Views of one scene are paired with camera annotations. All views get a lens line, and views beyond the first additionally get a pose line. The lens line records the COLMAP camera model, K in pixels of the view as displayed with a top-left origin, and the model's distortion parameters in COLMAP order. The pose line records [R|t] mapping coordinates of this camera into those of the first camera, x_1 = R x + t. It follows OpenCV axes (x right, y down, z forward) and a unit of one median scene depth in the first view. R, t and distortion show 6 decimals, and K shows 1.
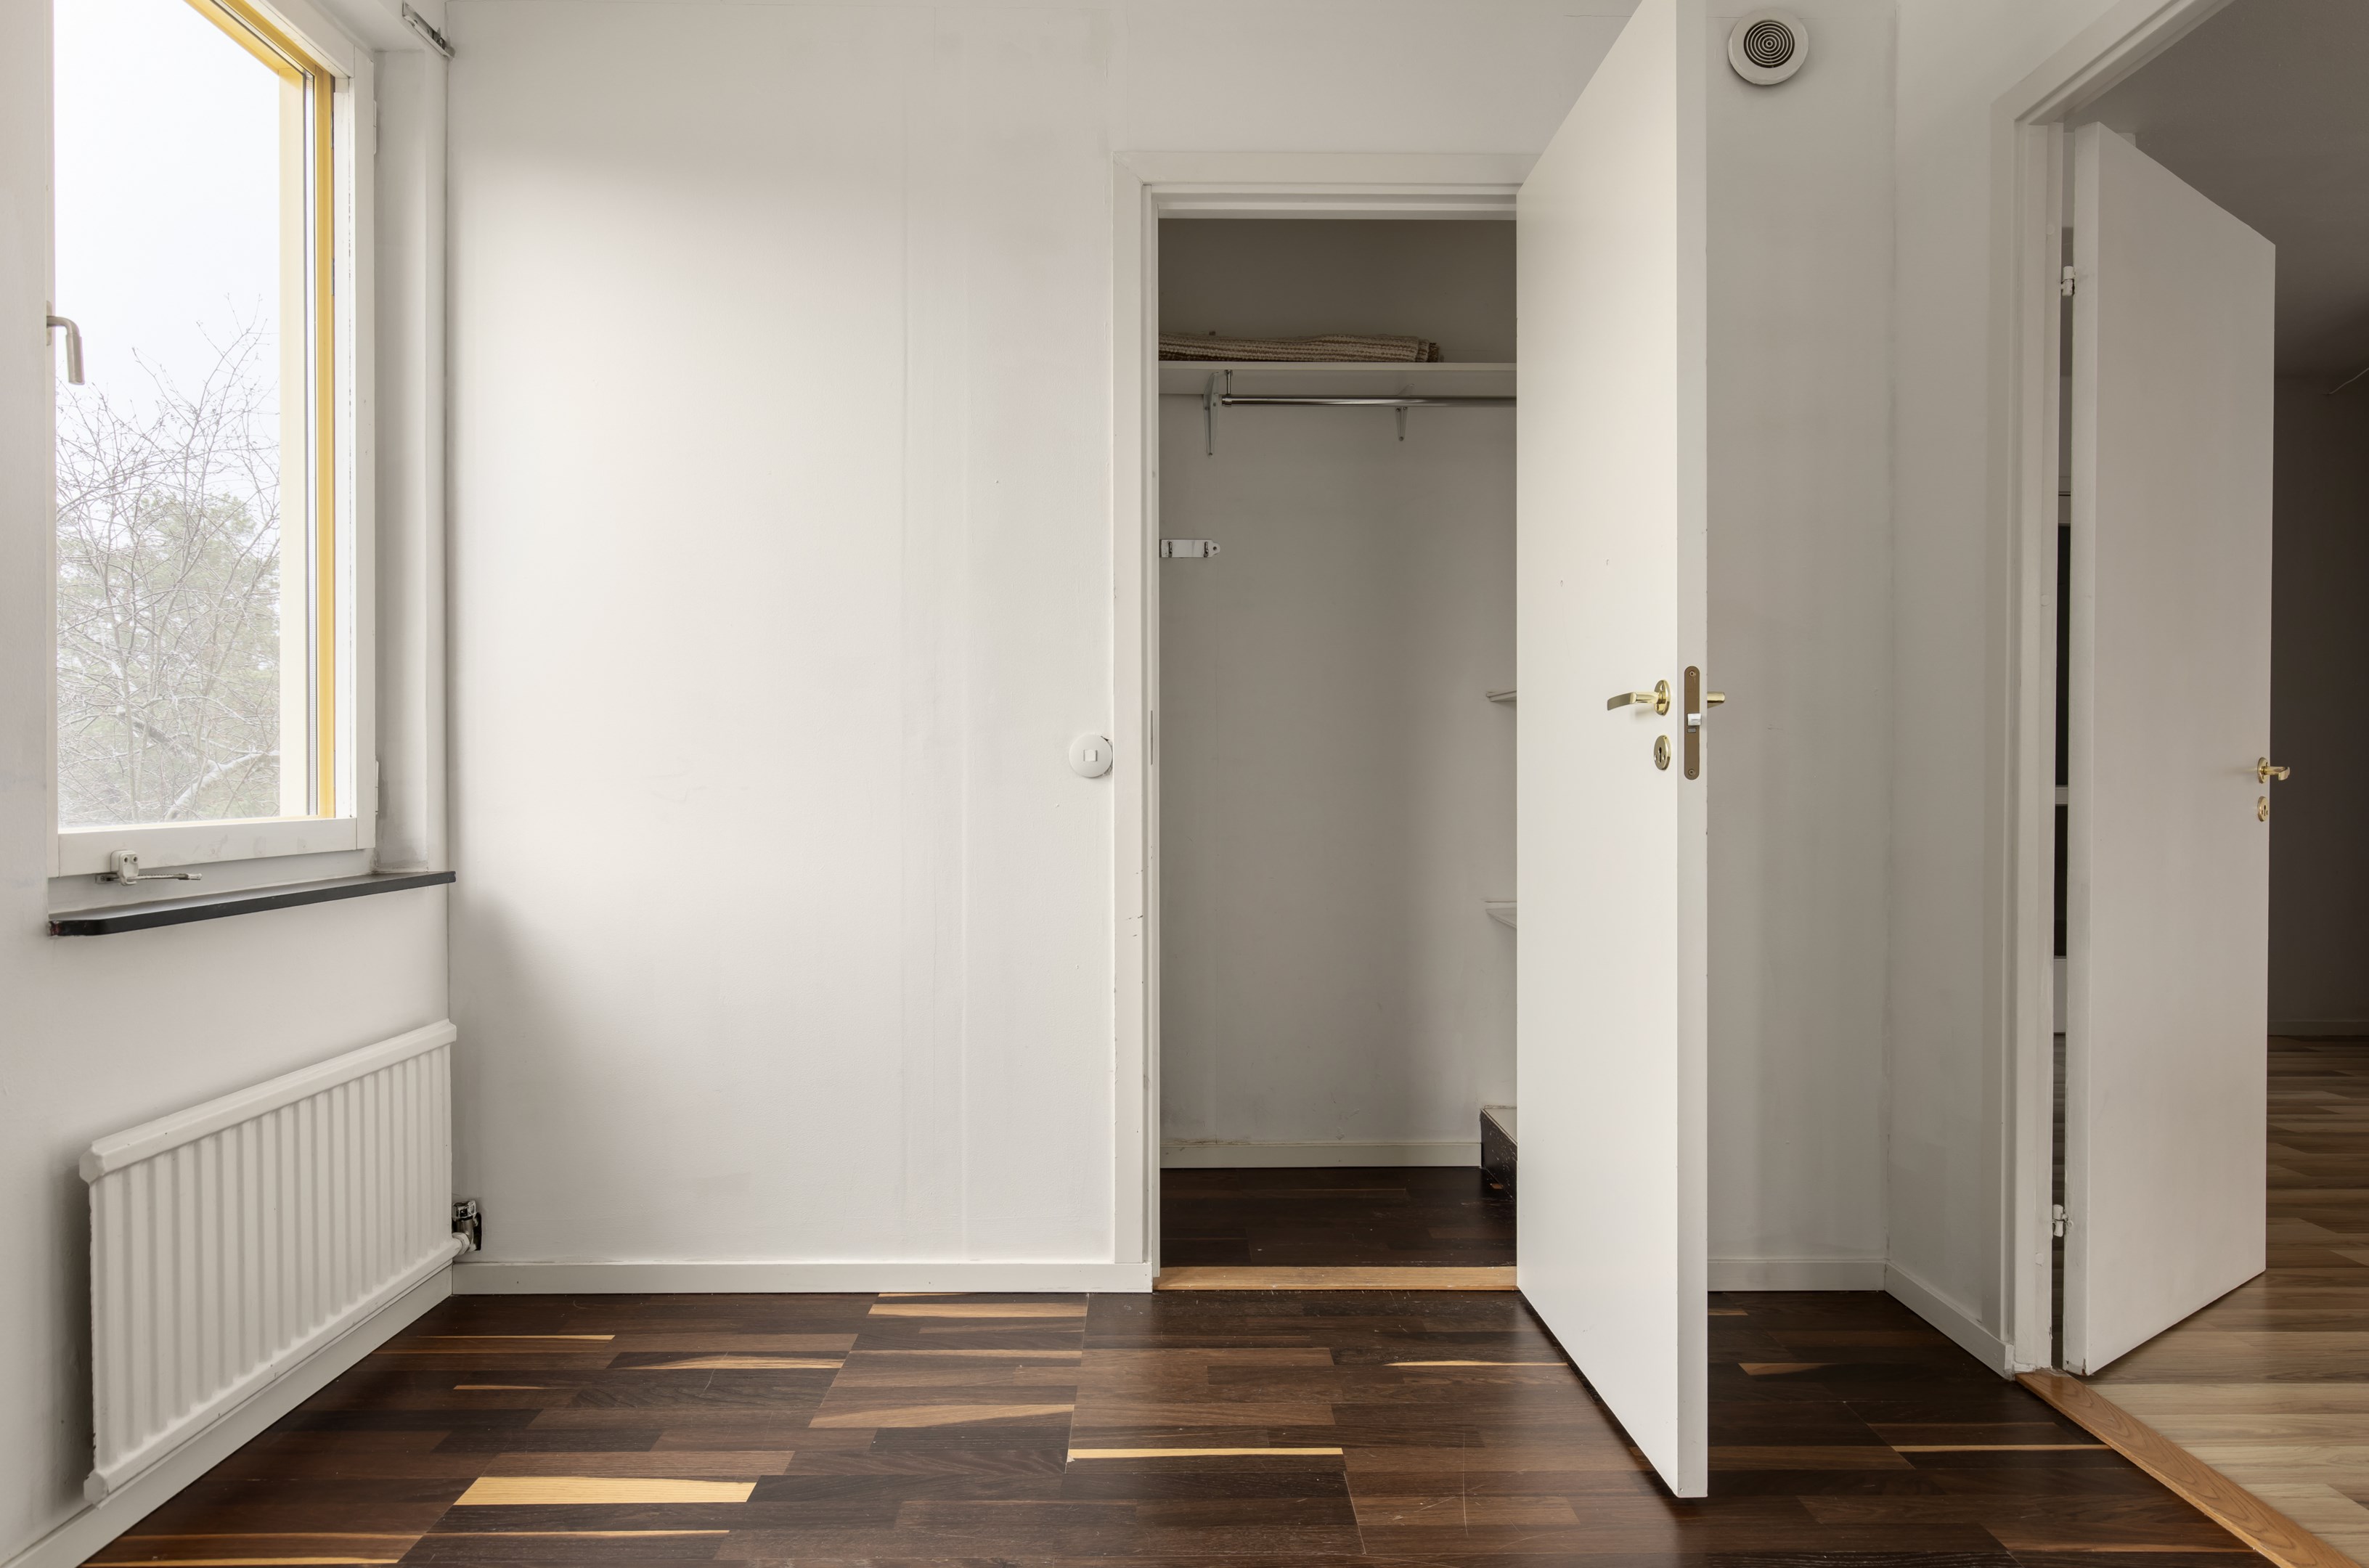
lens RADIAL K [[1296.3, 0, 1175.8], [0, 1296.3, 782.1], [0, 0, 1]] dist [-0.002344, 0.001690]
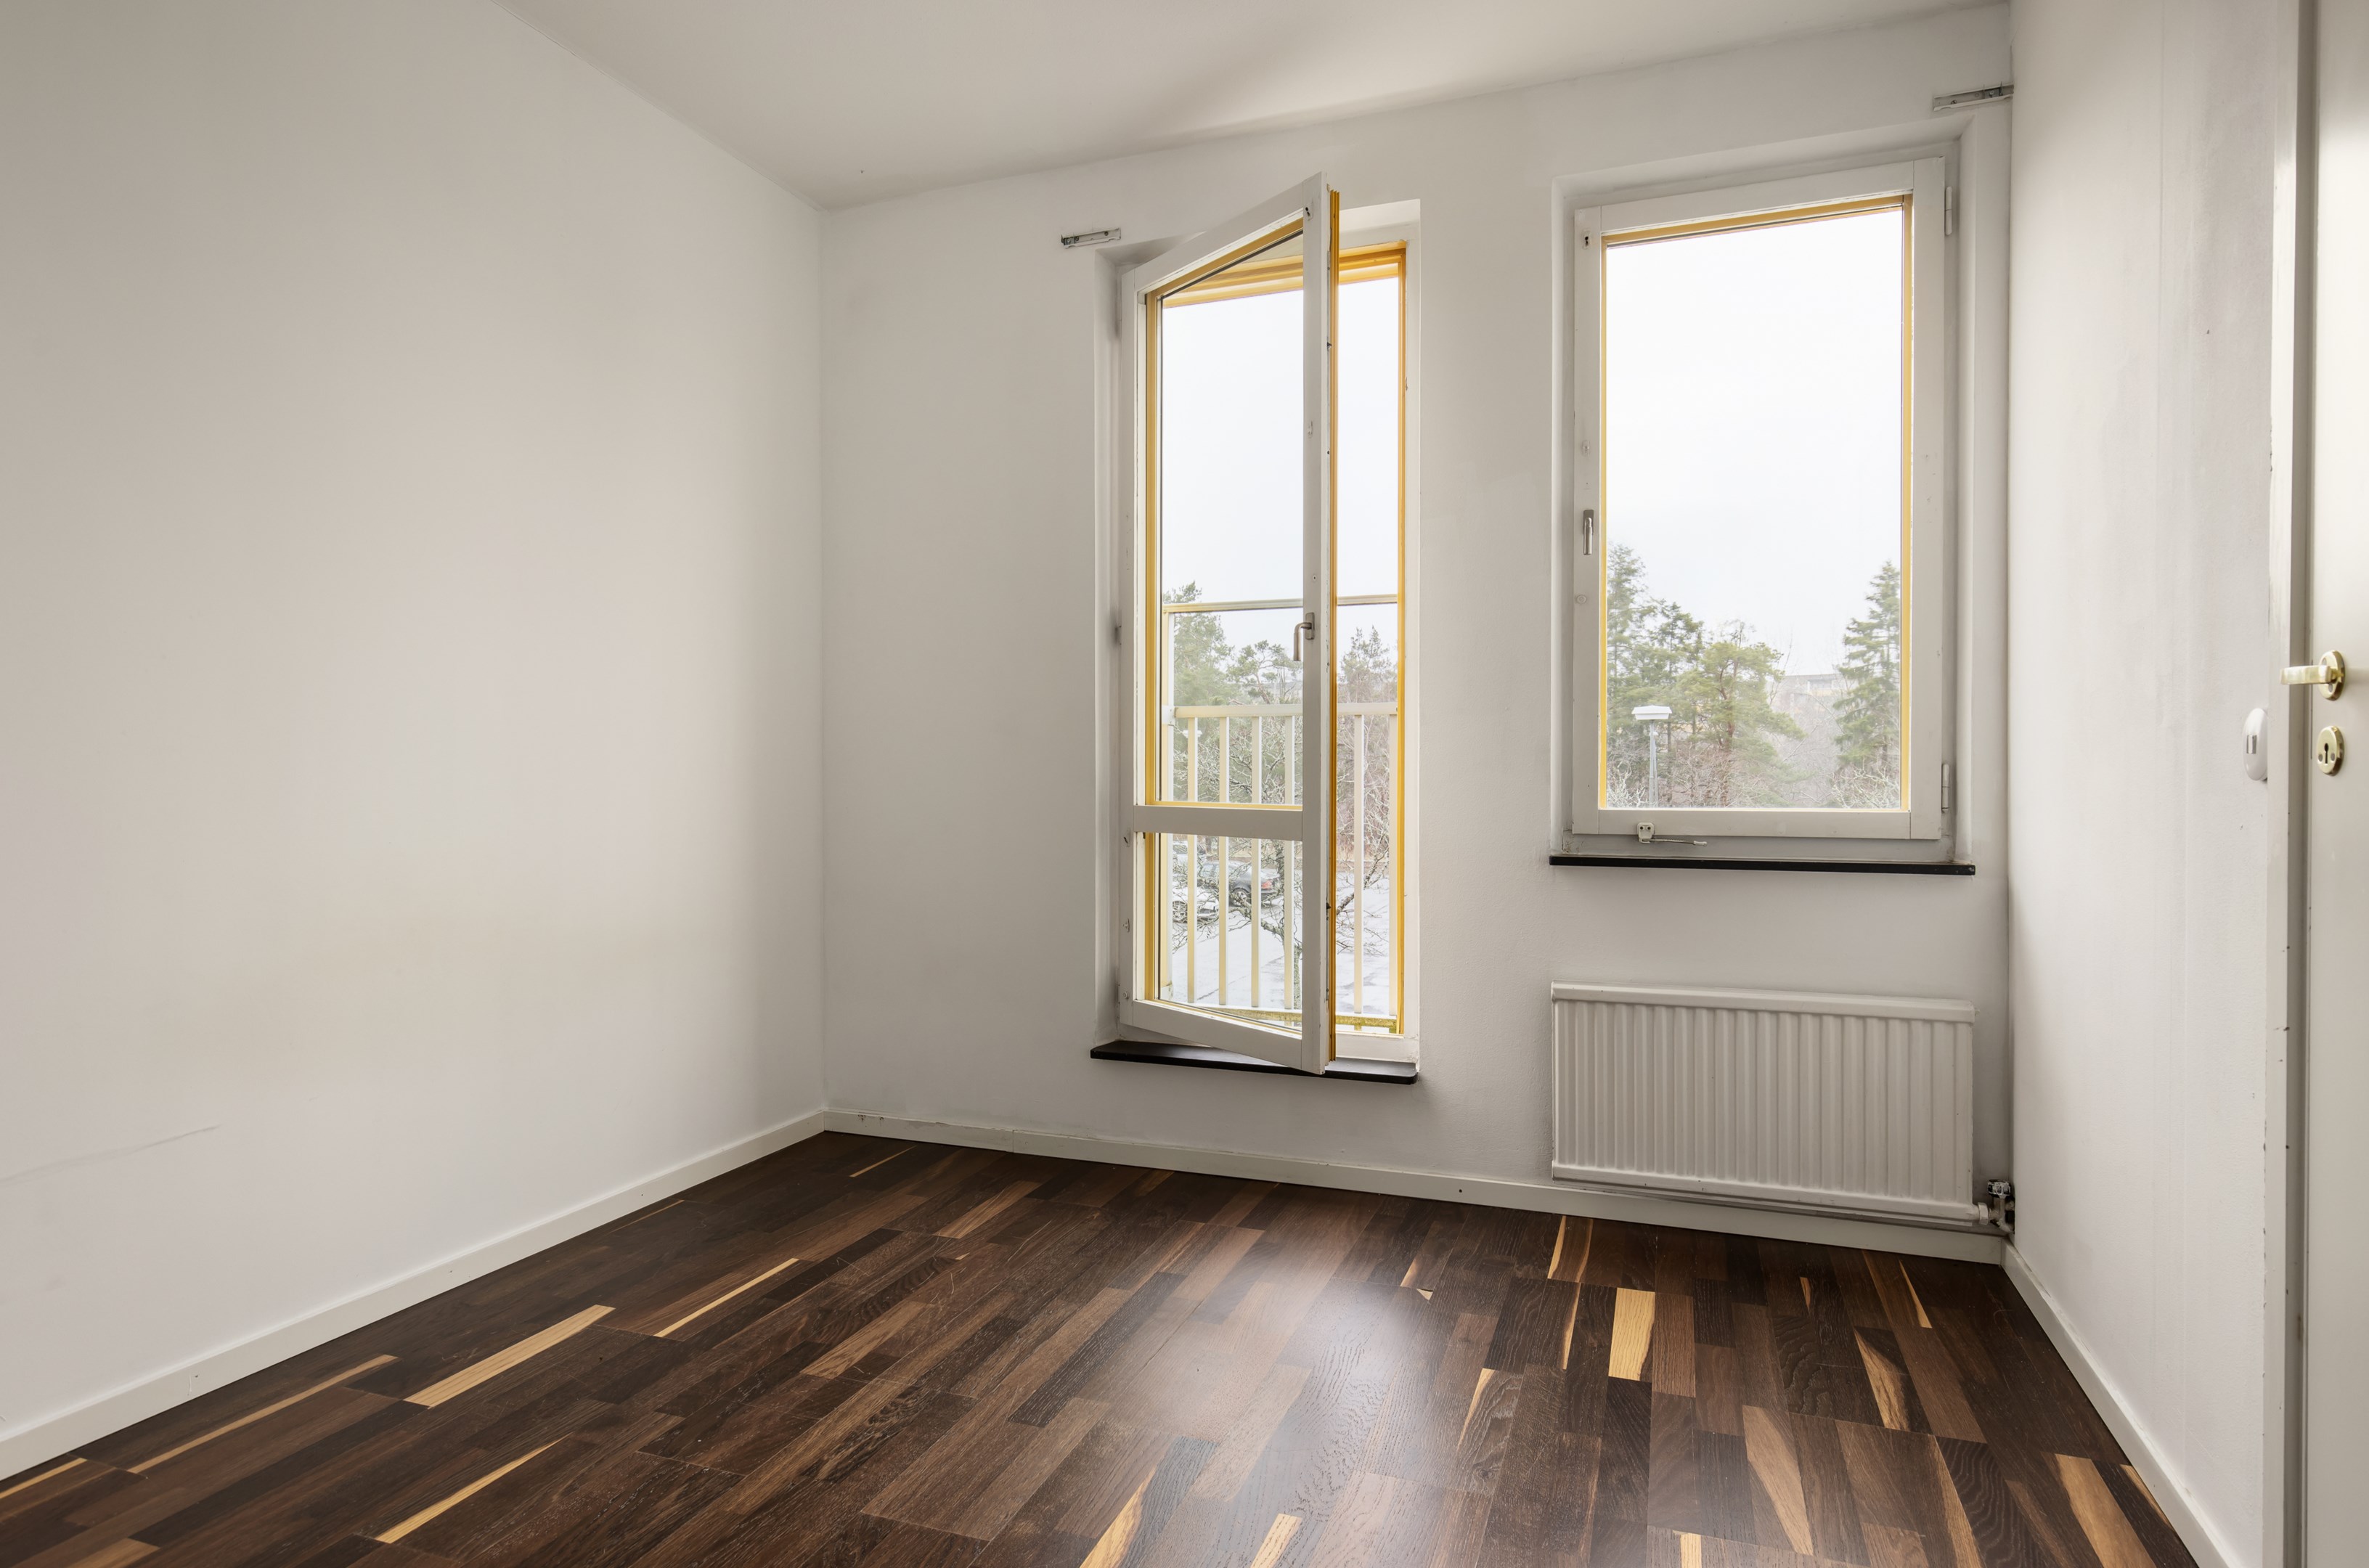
lens RADIAL K [[1296.3, 0, 1176.5], [0, 1296.3, 781.5], [0, 0, 1]] dist [-0.002344, 0.001690]
pose [[-0.375000, 0.005422, -0.927009, 0.865753], [-0.002034, 0.999976, 0.006672, -0.008367], [0.927023, 0.004387, -0.374980, 0.986503]]
